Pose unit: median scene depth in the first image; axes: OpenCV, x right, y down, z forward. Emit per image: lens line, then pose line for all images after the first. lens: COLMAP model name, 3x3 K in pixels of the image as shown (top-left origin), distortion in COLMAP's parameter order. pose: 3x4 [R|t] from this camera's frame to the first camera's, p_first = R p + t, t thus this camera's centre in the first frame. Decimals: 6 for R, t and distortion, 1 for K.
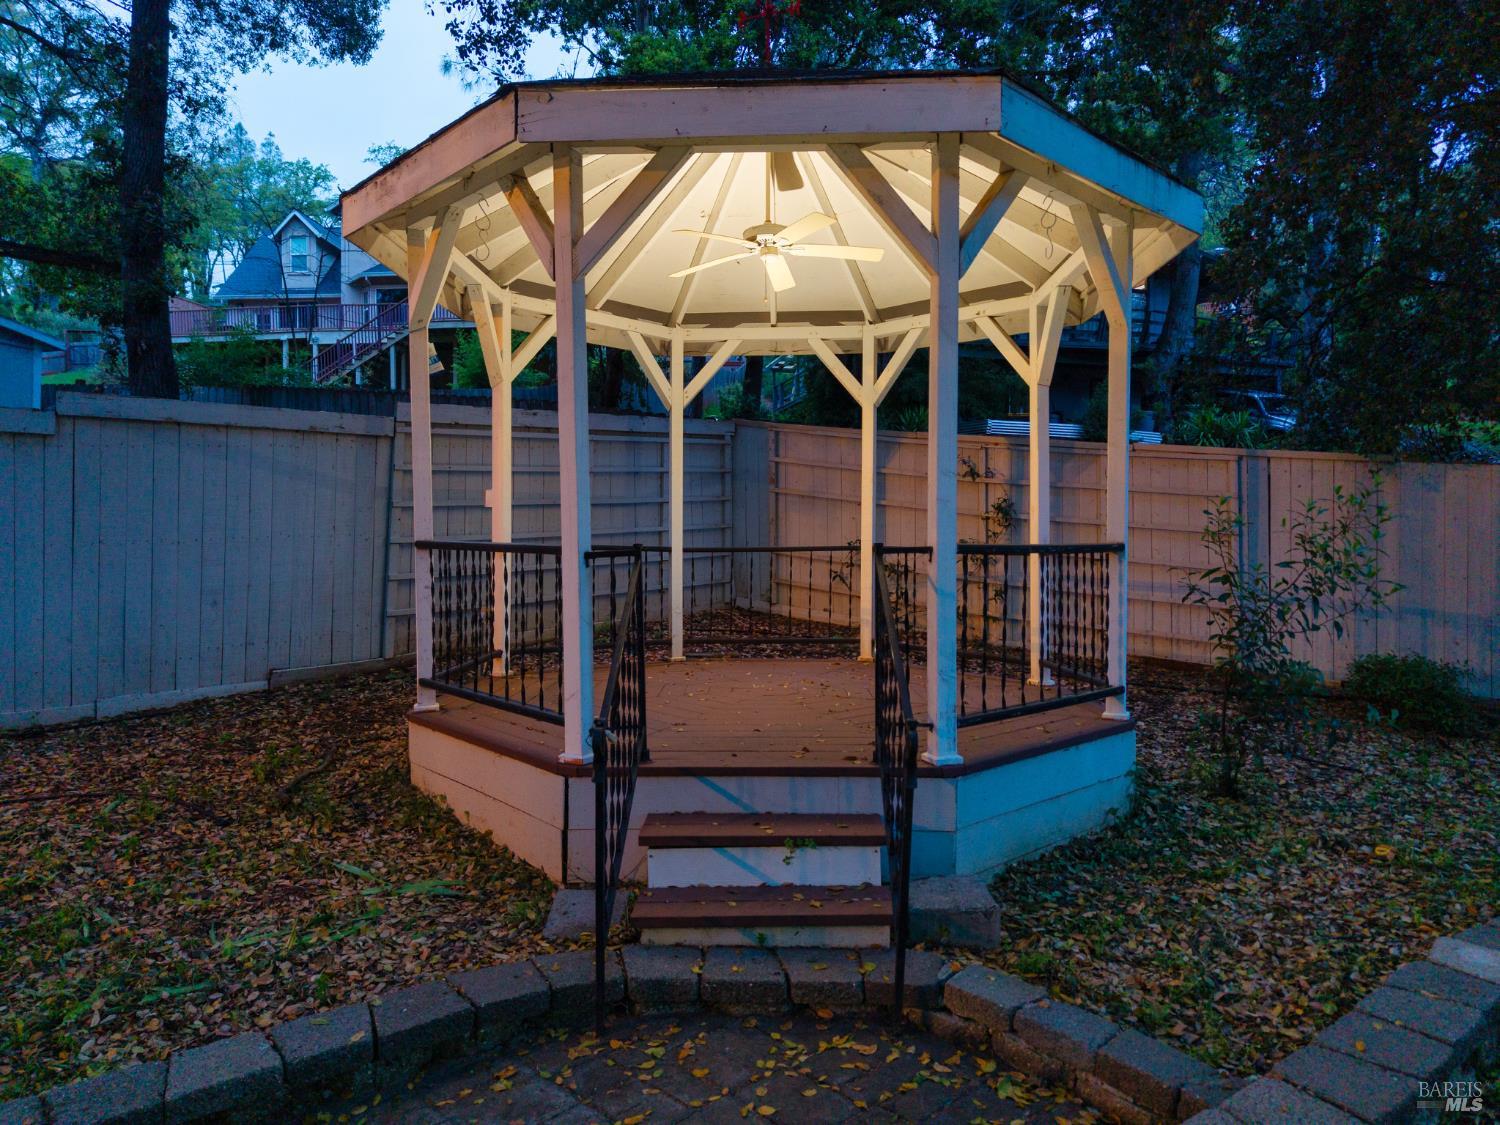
lens RADIAL K [[1012.0, 0, 750.9], [0, 1012.0, 550.5], [0, 0, 1]] dist [0.022569, -0.022169]
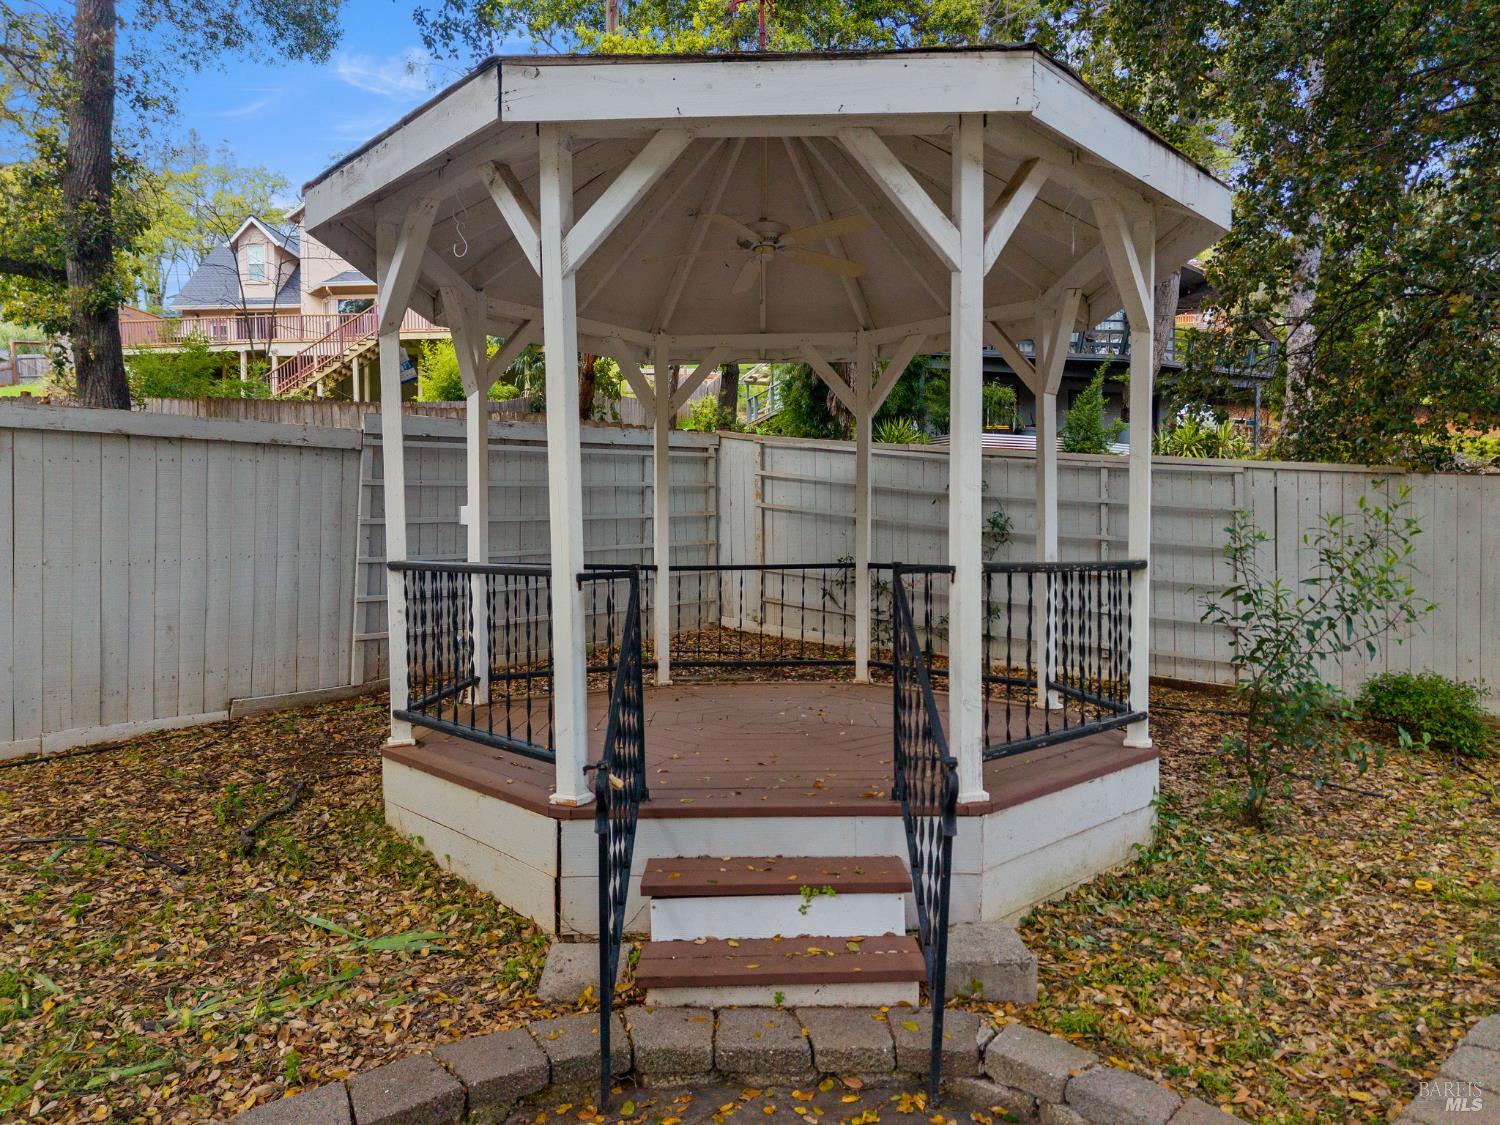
lens RADIAL K [[1012.0, 0, 746.2], [0, 1012.0, 574.7], [0, 0, 1]] dist [0.022569, -0.022169]
pose [[0.999594, -0.005756, 0.027920, -0.025886], [0.005482, 0.999936, 0.009876, -0.004485], [-0.027975, -0.009719, 0.999561, 0.056440]]
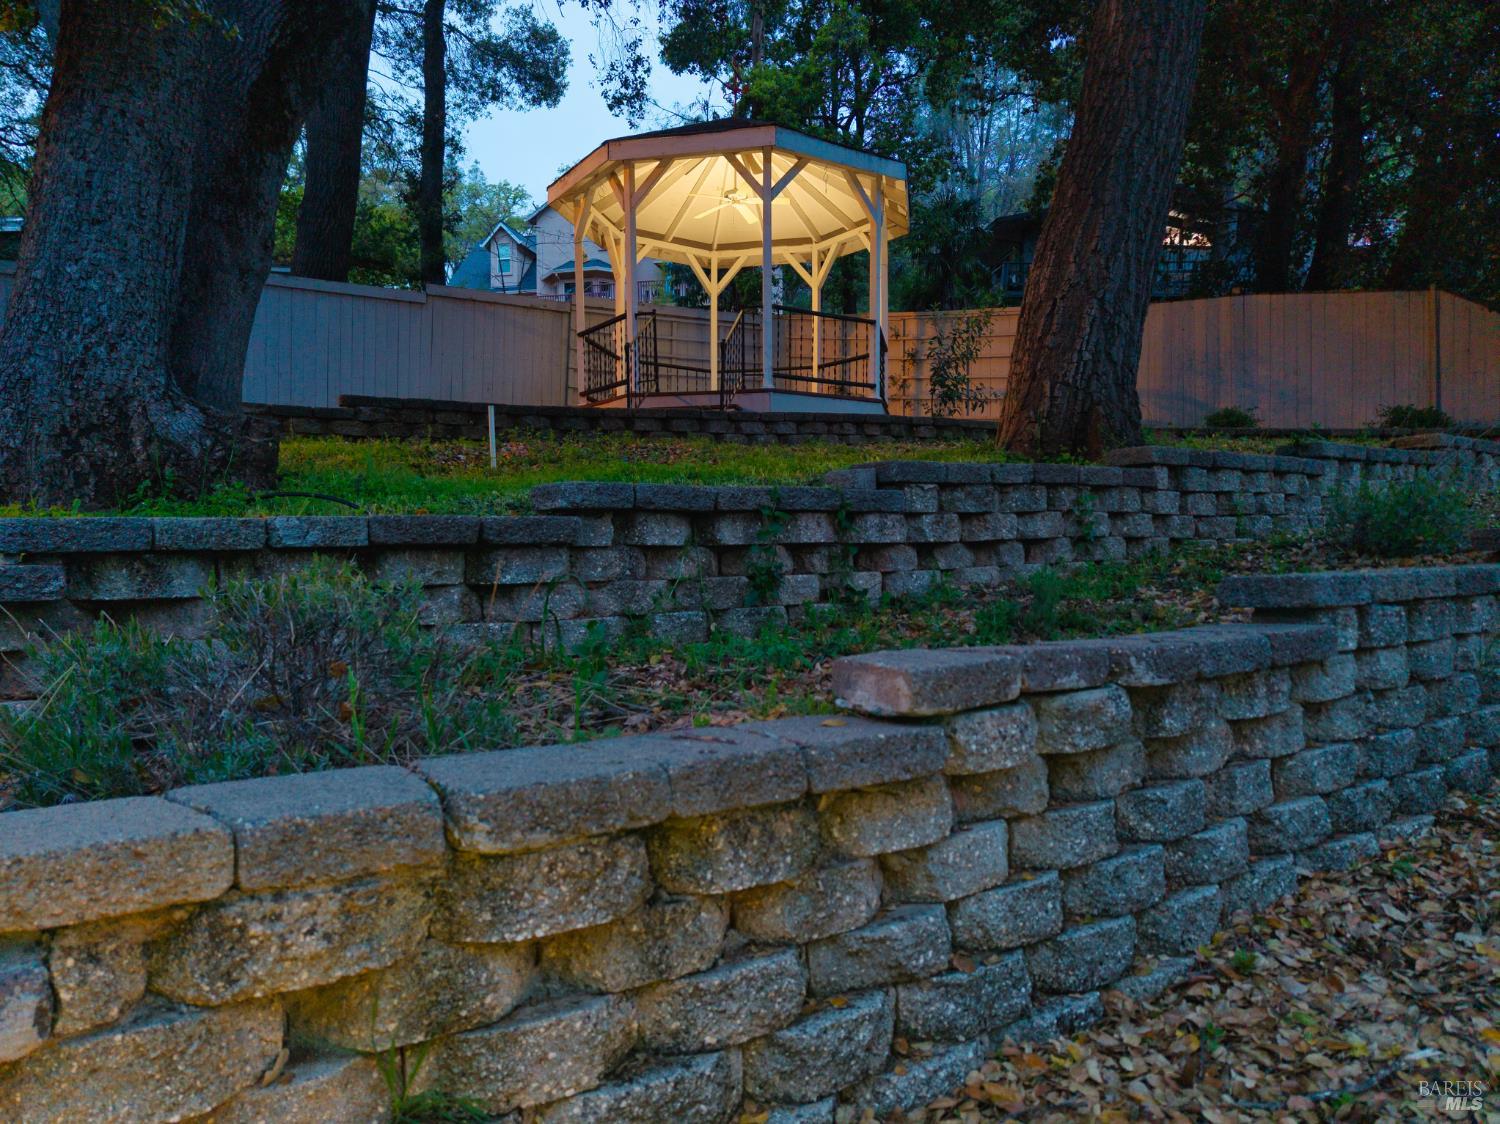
lens RADIAL K [[1012.0, 0, 751.7], [0, 1012.0, 549.3], [0, 0, 1]] dist [0.022569, -0.022169]
pose [[0.985332, -0.001265, -0.170646, 0.335666], [0.000973, 0.999998, -0.001796, 0.356236], [0.170648, 0.001604, 0.985331, -0.891373]]
